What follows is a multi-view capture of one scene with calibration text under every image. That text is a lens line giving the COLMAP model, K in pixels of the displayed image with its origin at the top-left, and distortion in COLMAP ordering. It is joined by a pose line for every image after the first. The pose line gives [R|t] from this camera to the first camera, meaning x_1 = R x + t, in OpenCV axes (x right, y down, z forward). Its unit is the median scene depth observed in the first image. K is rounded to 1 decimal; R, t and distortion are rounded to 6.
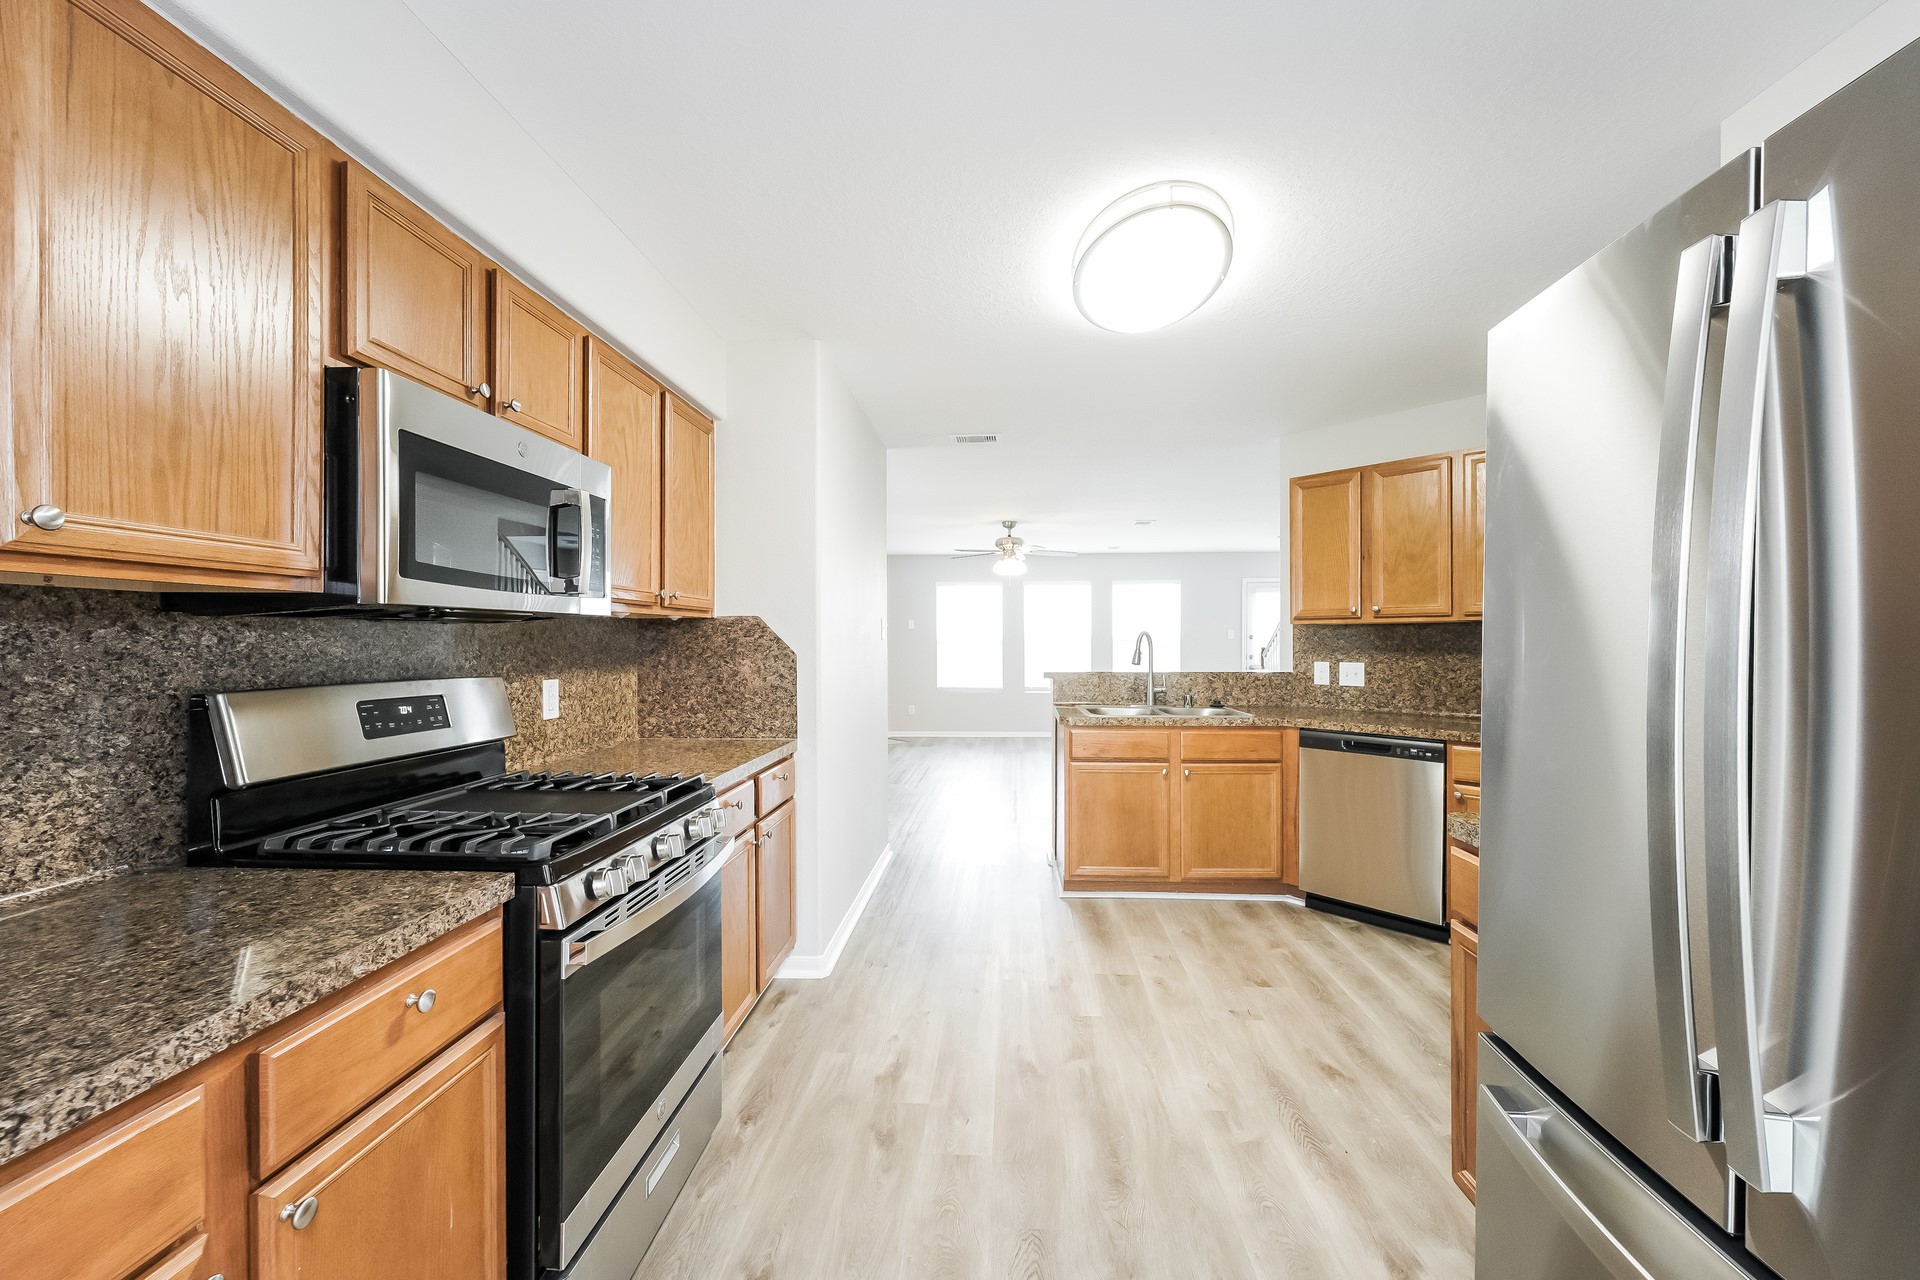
lens RADIAL K [[776.2, 0, 949.2], [0, 776.2, 644.1], [0, 0, 1]] dist [0.003424, -0.000055]
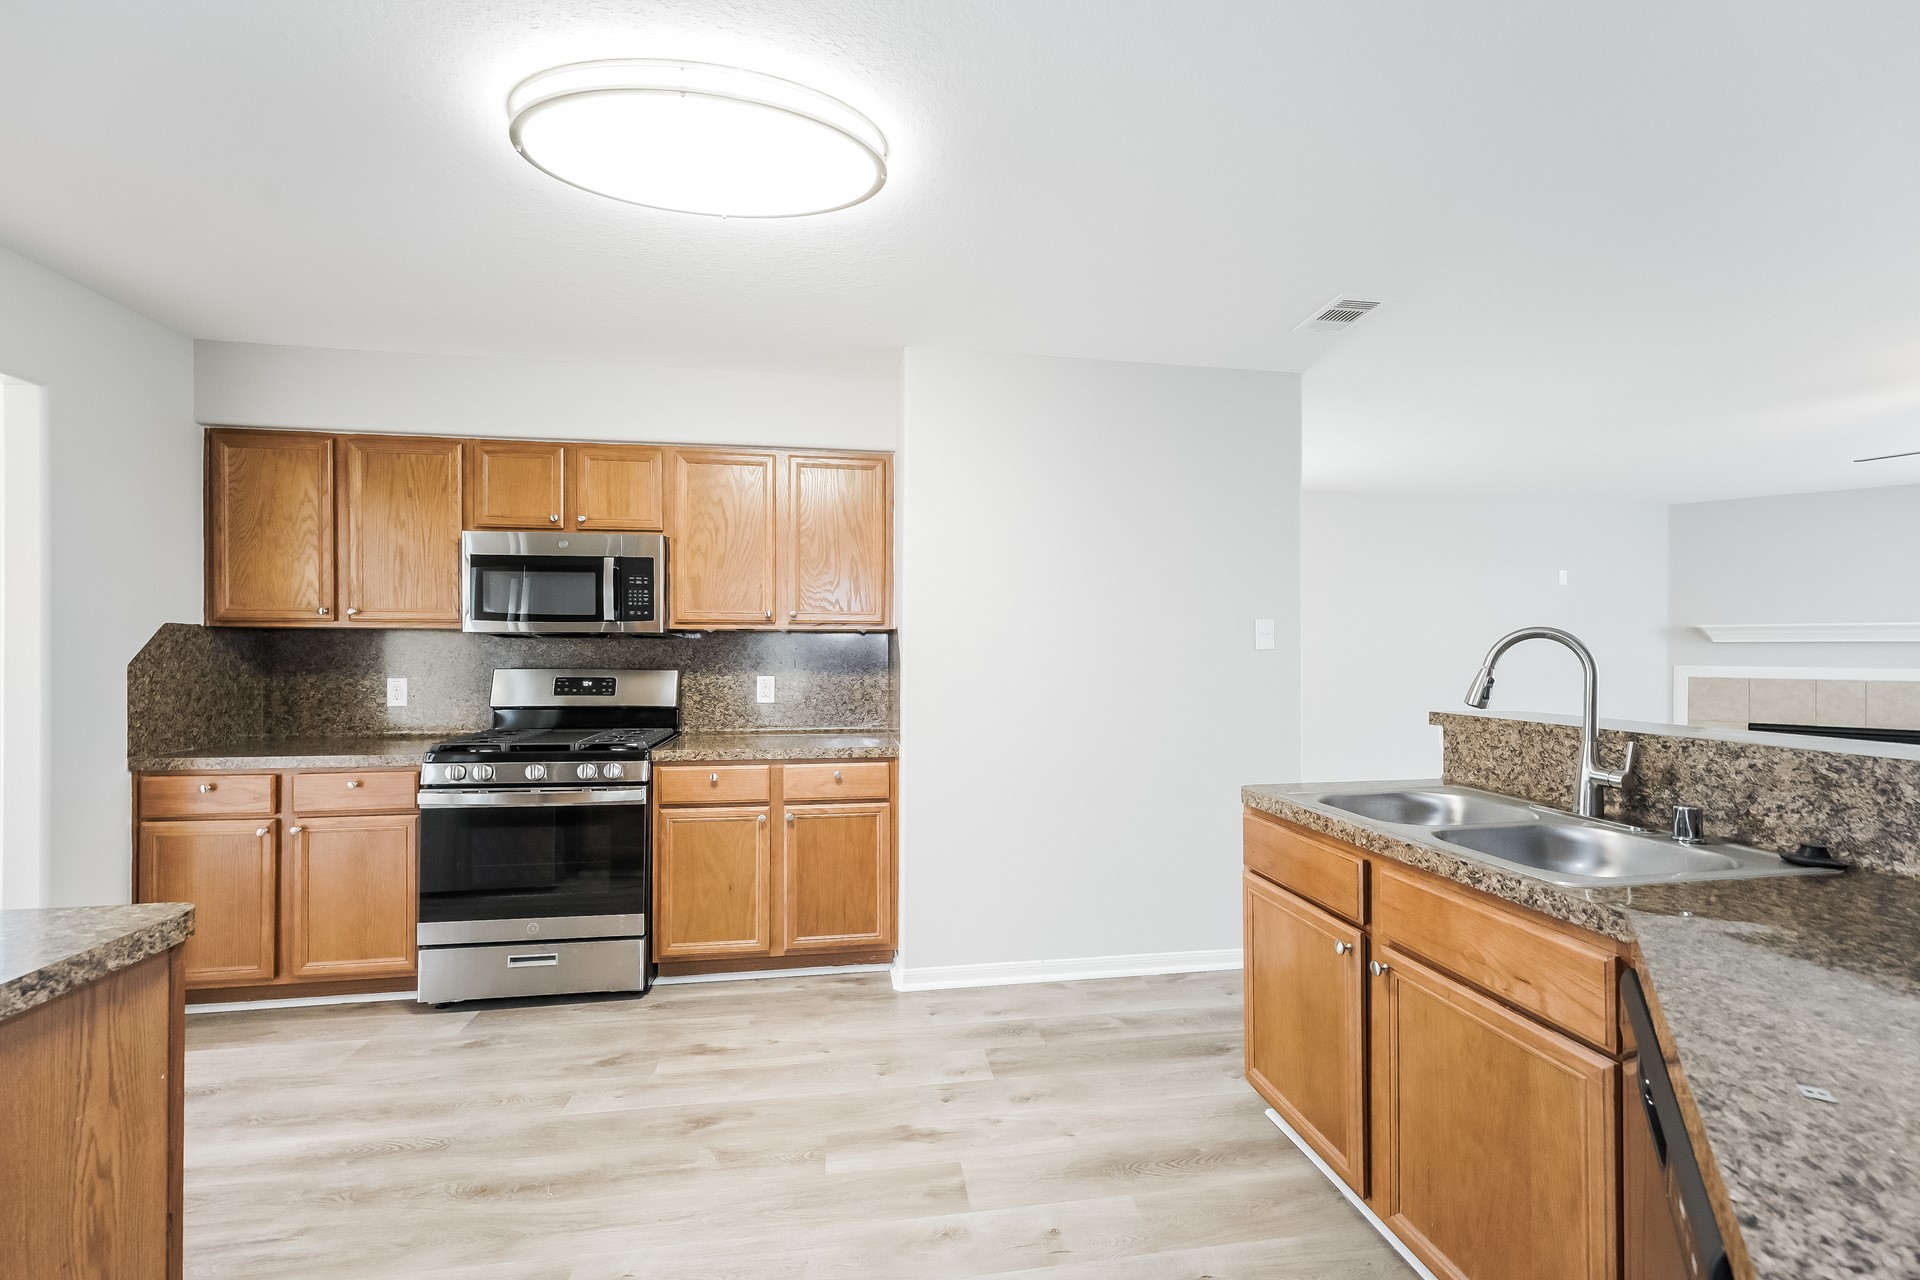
lens RADIAL K [[776.2, 0, 953.8], [0, 776.2, 650.9], [0, 0, 1]] dist [0.003424, -0.000055]
pose [[0.216963, -0.000388, -0.976180, 0.914660], [-0.008642, 0.999960, -0.002318, -0.001400], [0.976142, 0.008939, 0.216951, 0.949159]]
